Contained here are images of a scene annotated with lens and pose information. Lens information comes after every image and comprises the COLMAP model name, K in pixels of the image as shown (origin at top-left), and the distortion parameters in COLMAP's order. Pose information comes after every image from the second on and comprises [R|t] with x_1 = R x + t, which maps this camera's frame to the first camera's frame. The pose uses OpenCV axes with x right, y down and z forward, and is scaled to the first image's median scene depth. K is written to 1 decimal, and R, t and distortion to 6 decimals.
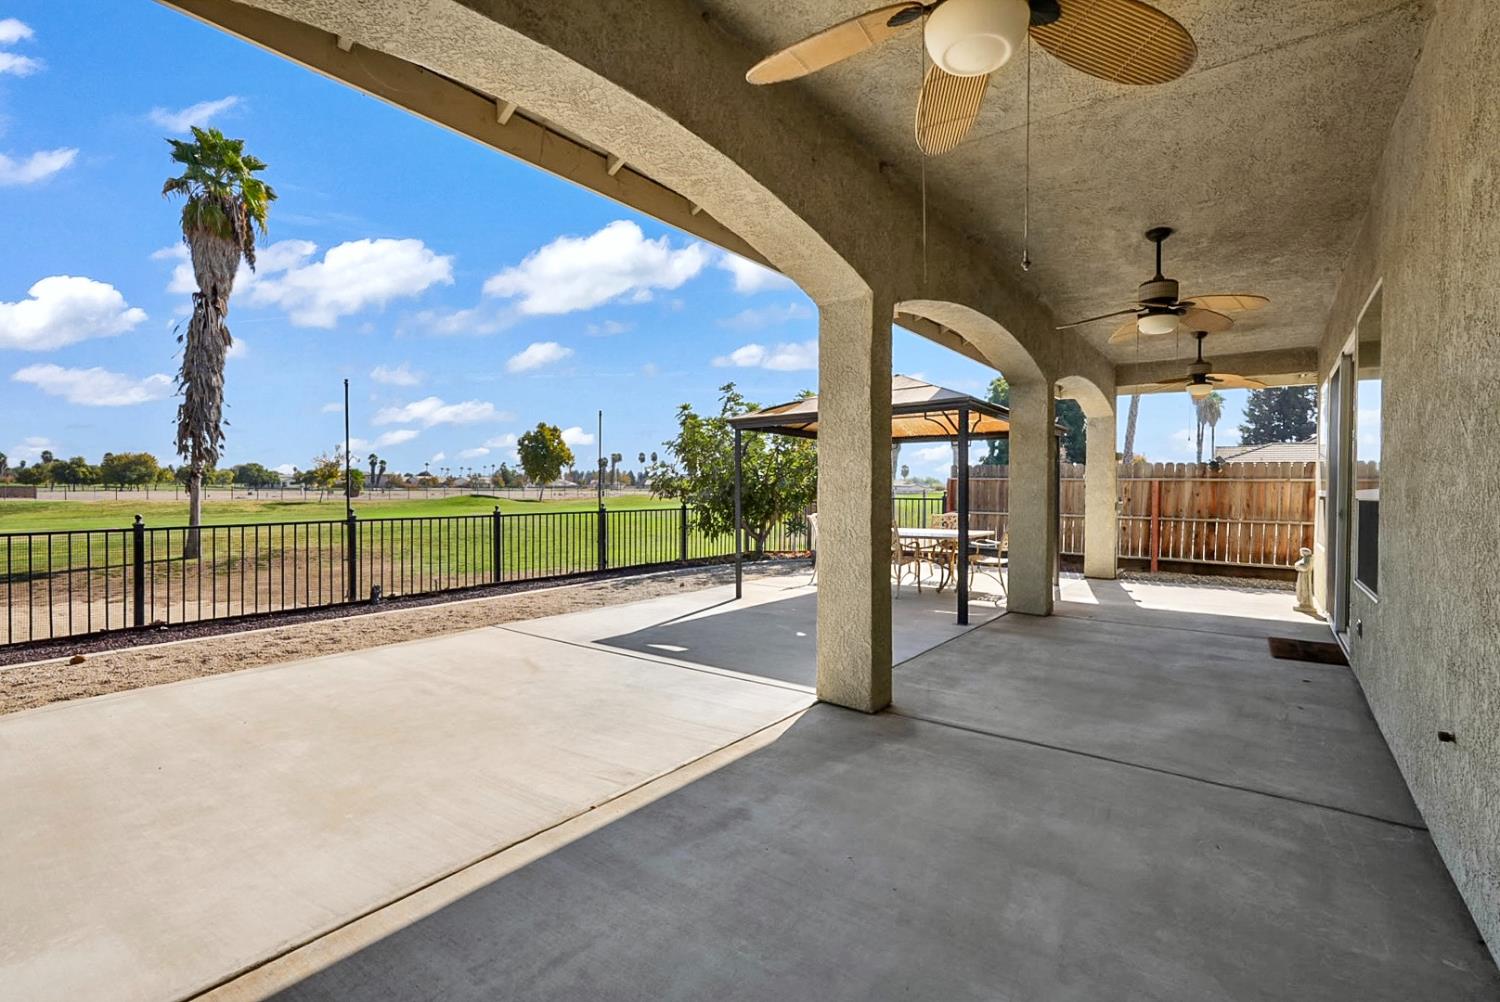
lens RADIAL K [[679.7, 0, 752.4], [0, 679.7, 511.5], [0, 0, 1]] dist [-0.002755, -0.000089]
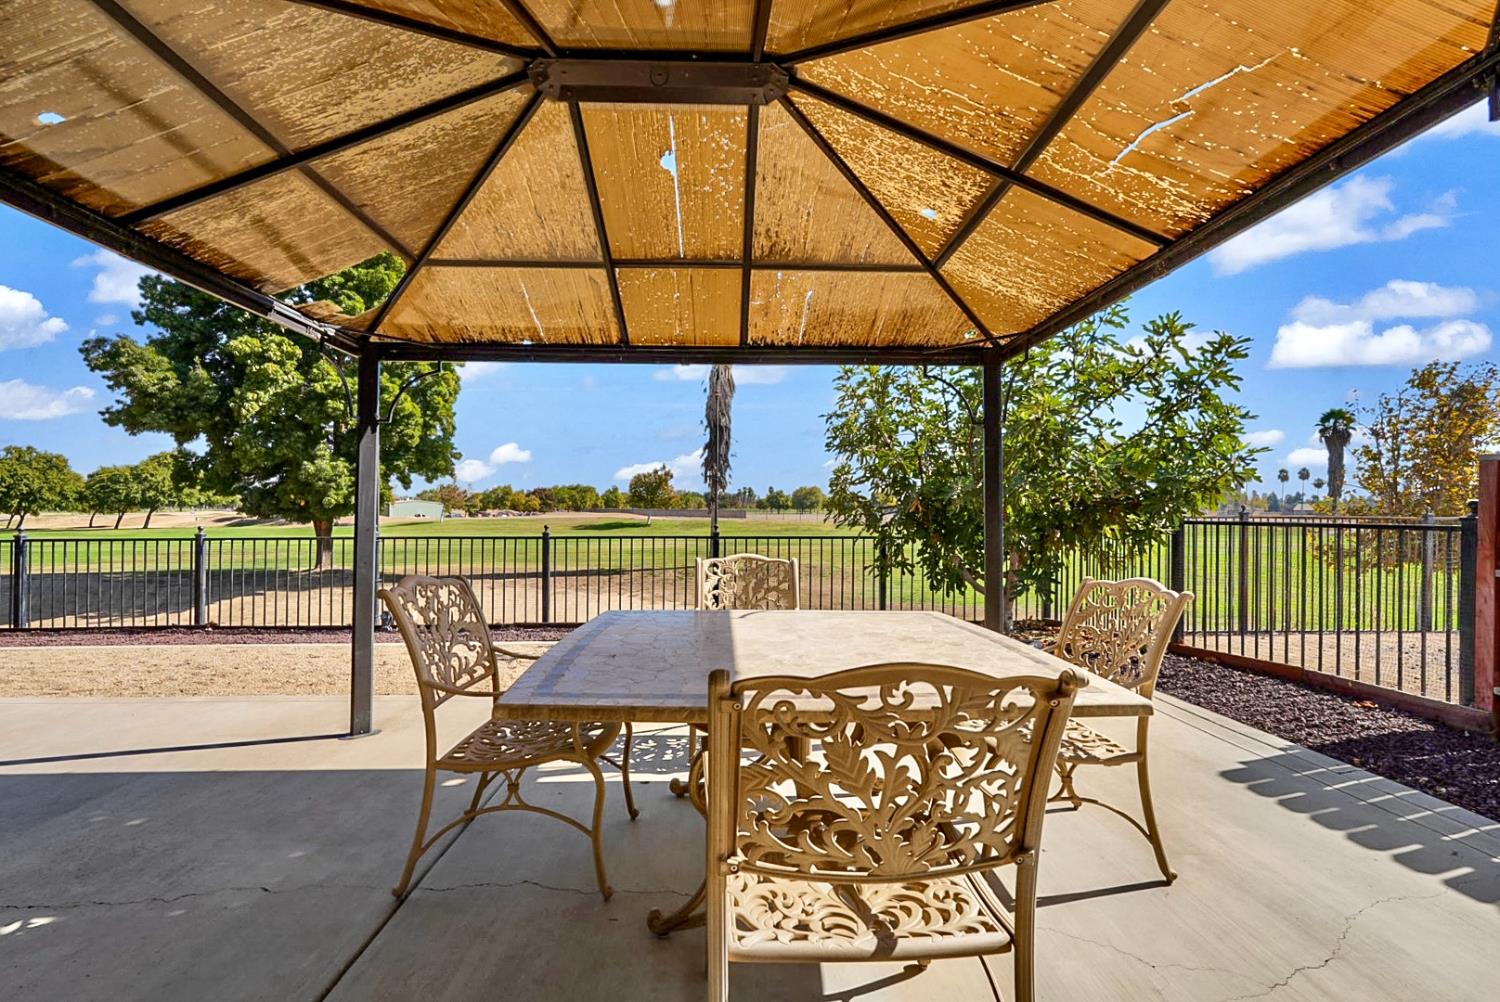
lens RADIAL K [[675.4, 0, 747.6], [0, 675.4, 493.0], [0, 0, 1]] dist [0.002266, 0.000172]
pose [[0.648779, -0.017806, -0.760769, 0.151467], [-0.032032, 0.998201, -0.050680, -0.006067], [0.760303, 0.057248, 0.647041, 0.261301]]
